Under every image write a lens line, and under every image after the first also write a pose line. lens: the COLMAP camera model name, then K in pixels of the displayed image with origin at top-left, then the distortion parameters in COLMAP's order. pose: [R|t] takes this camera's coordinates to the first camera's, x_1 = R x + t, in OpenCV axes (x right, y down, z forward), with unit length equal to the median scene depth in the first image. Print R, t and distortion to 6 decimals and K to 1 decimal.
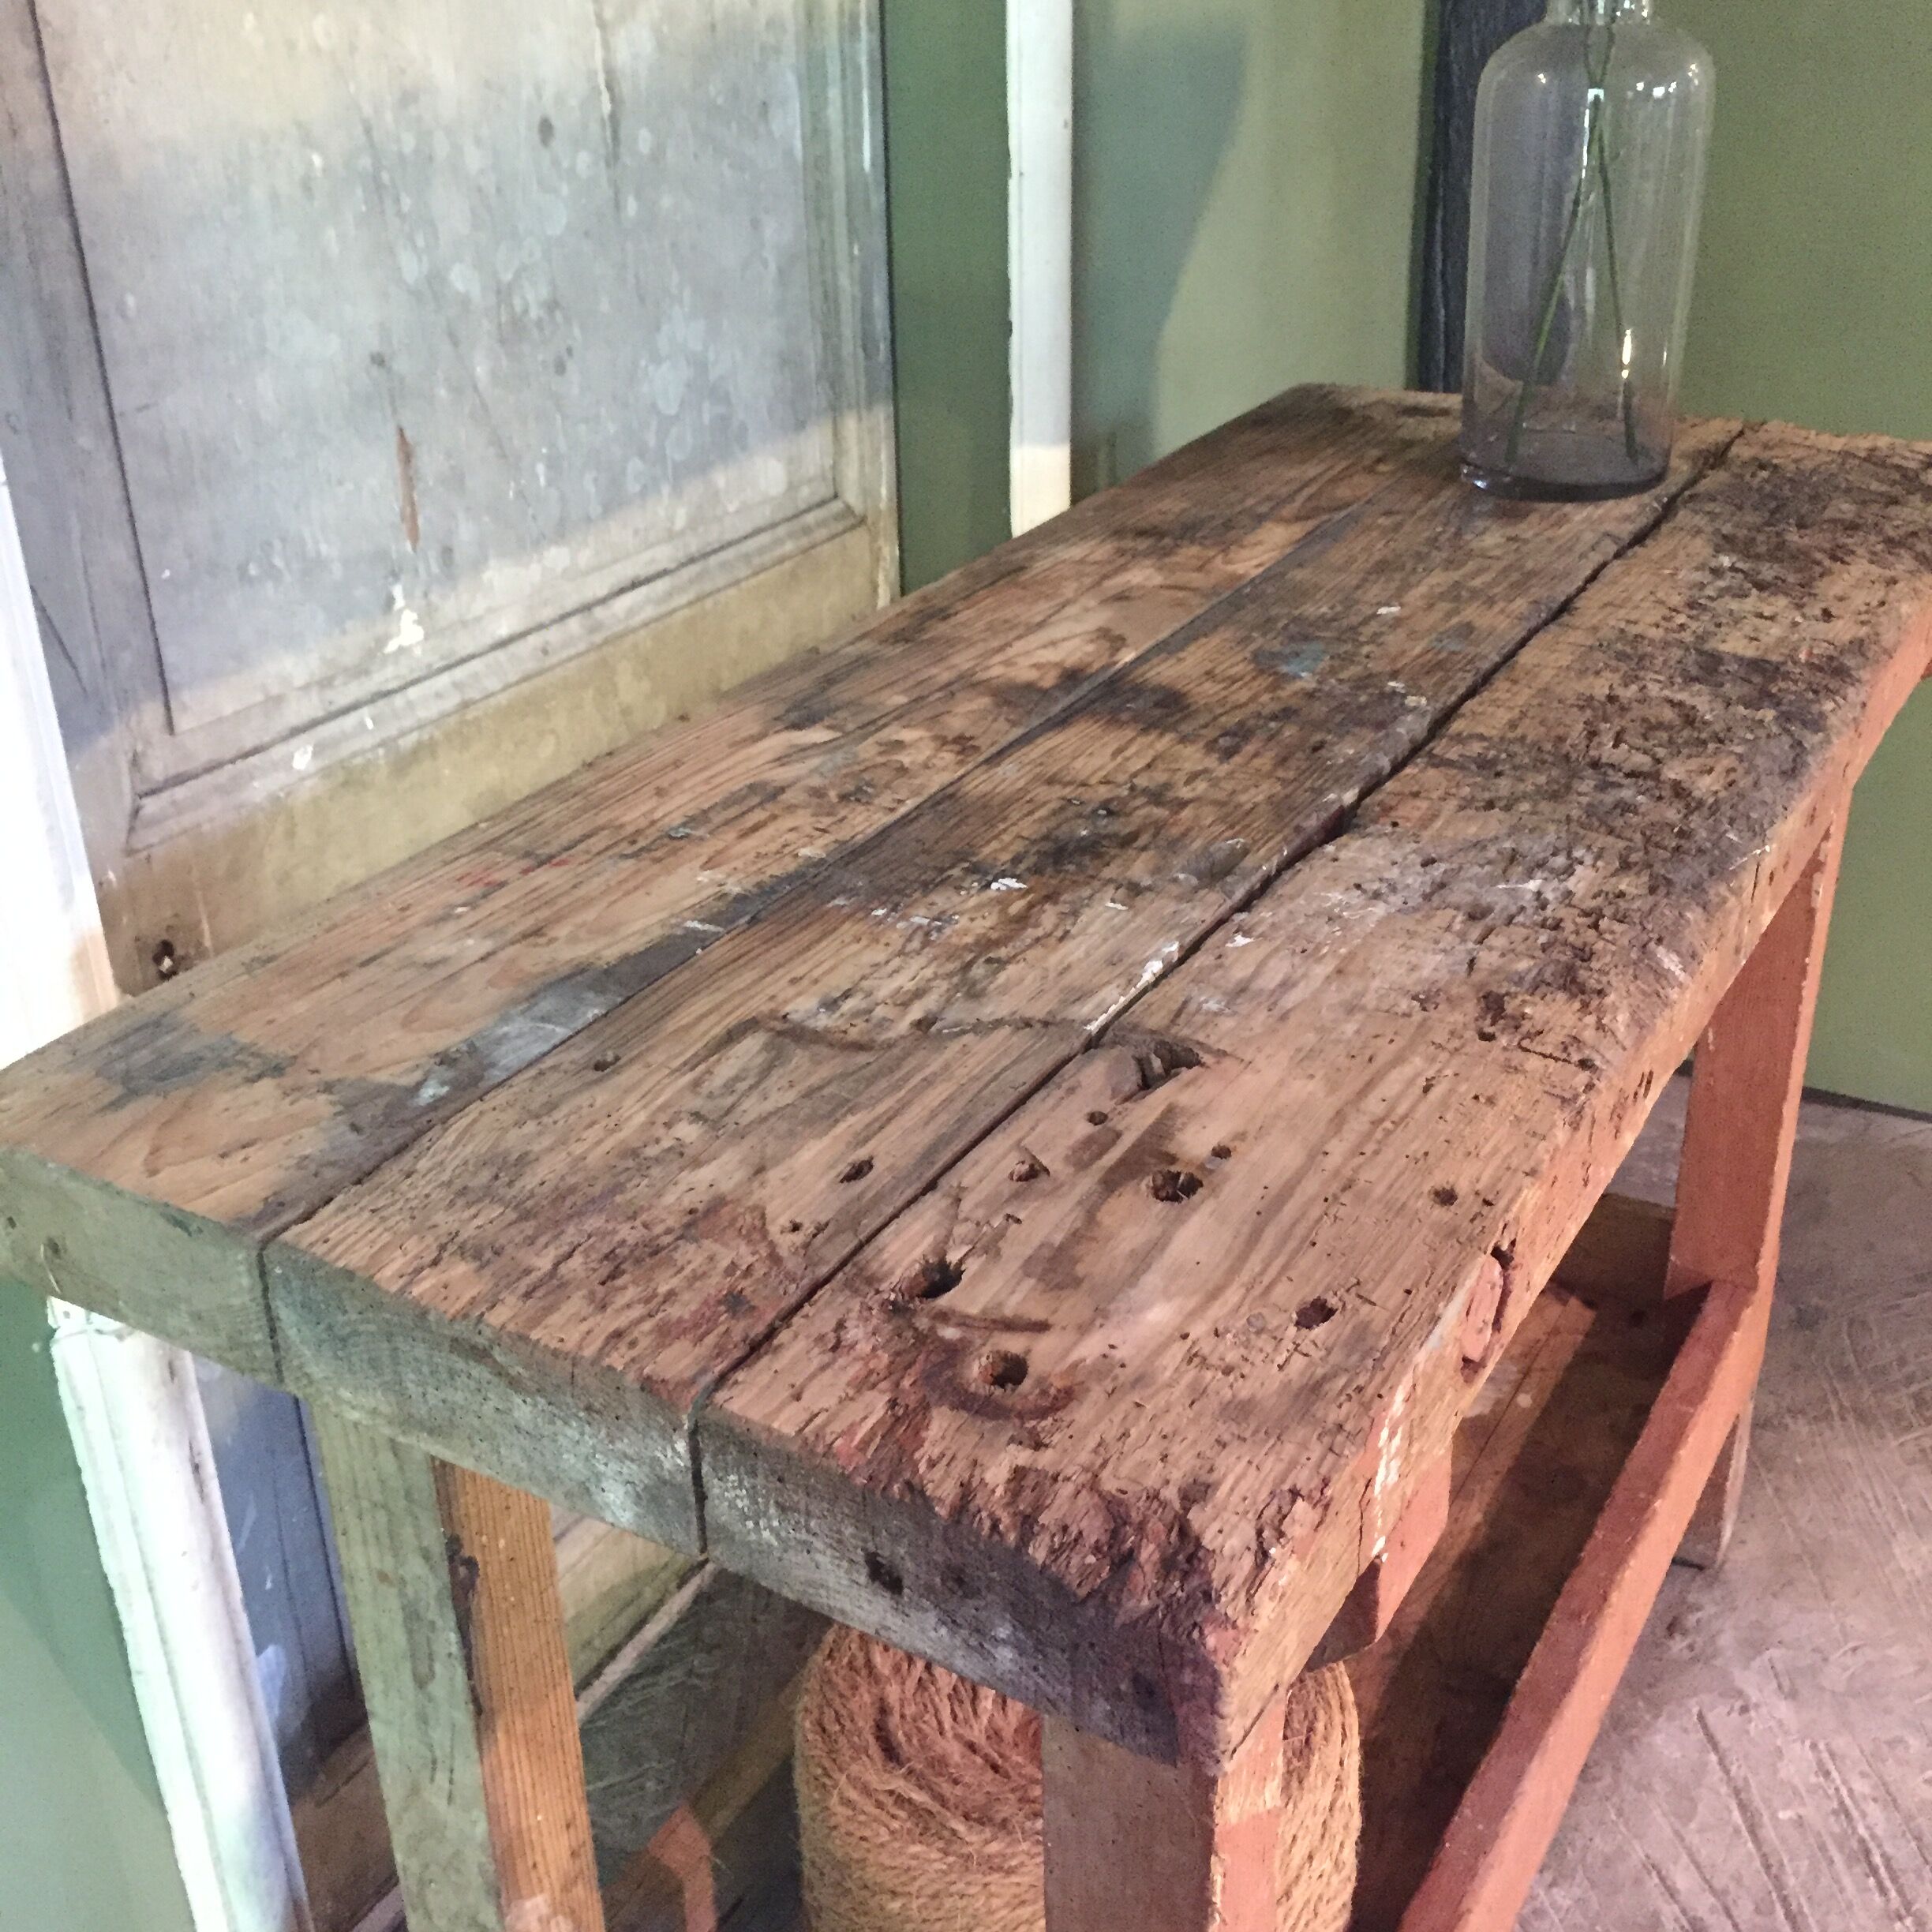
lens RADIAL K [[2225.5, 0, 960.4], [0, 2225.5, 963.1], [0, 0, 1]] dist [0.102619, -0.164901]
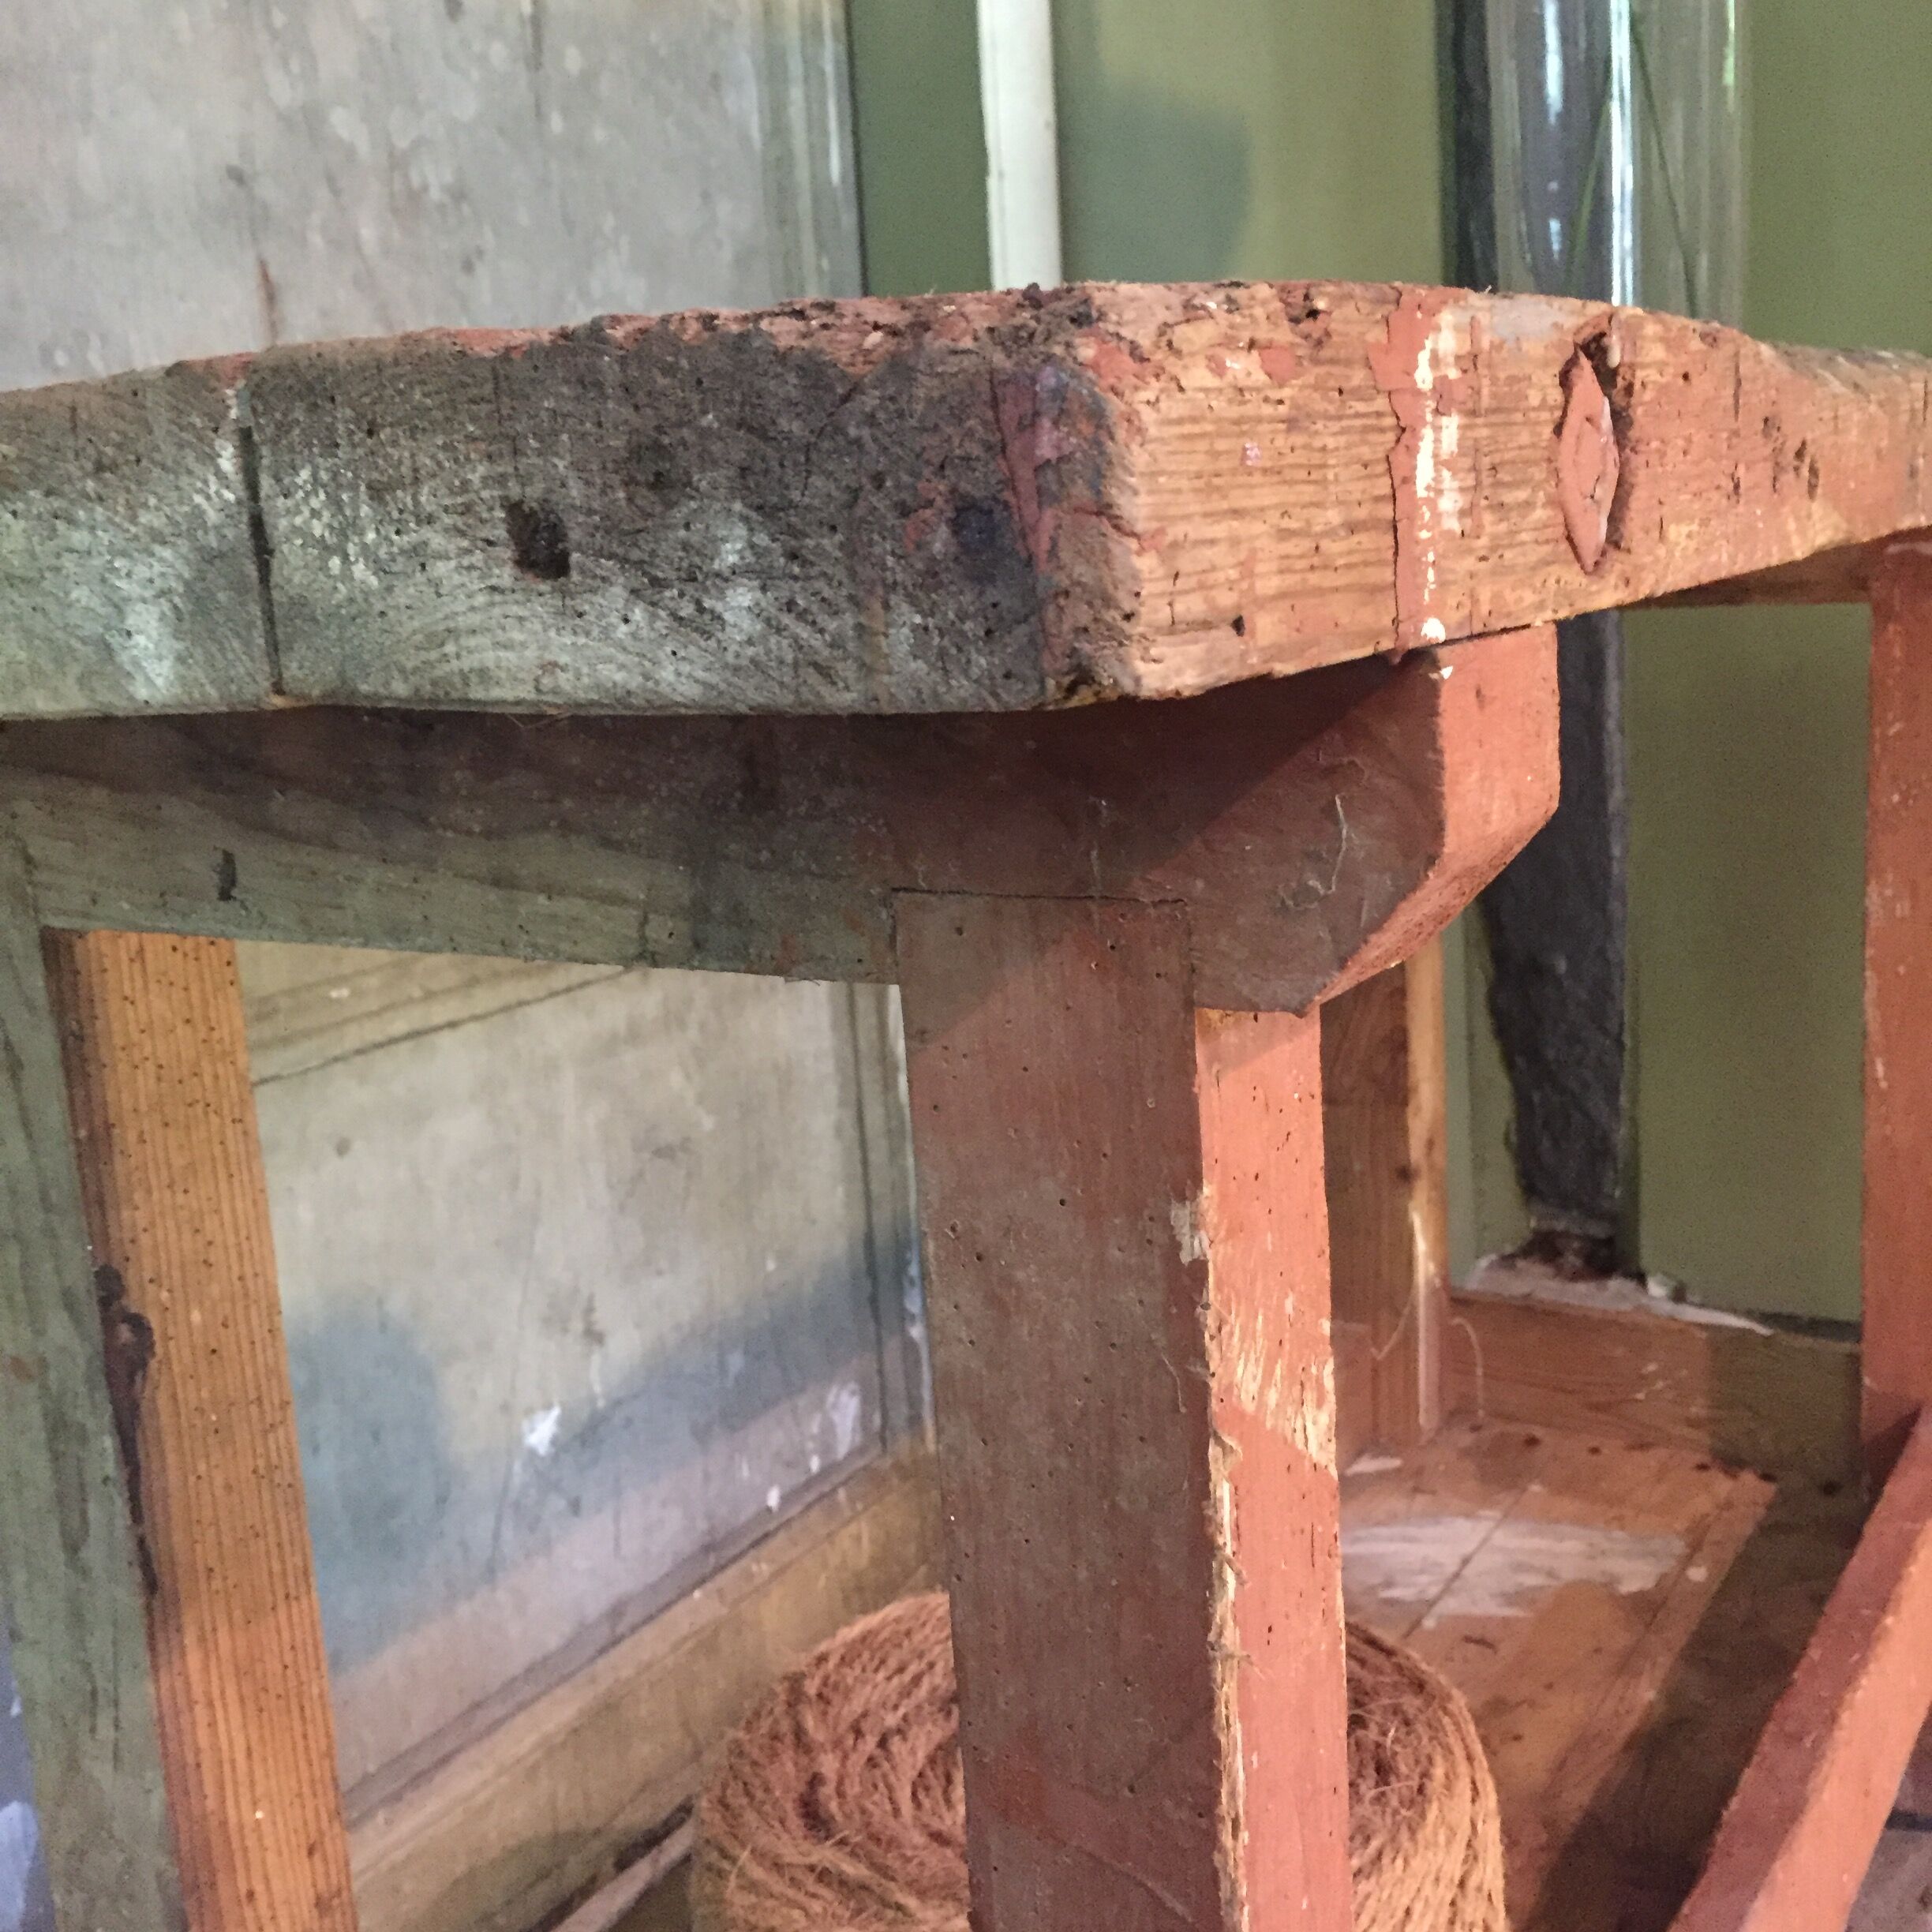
lens RADIAL K [[2237.5, 0, 966.0], [0, 2237.5, 966.0], [0, 0, 1]] dist [0.082238, -0.121477]
pose [[0.998882, -0.031552, -0.035207, 0.046857], [0.021195, 0.964545, -0.263065, 0.276160], [0.042259, 0.262025, 0.964135, 0.257529]]
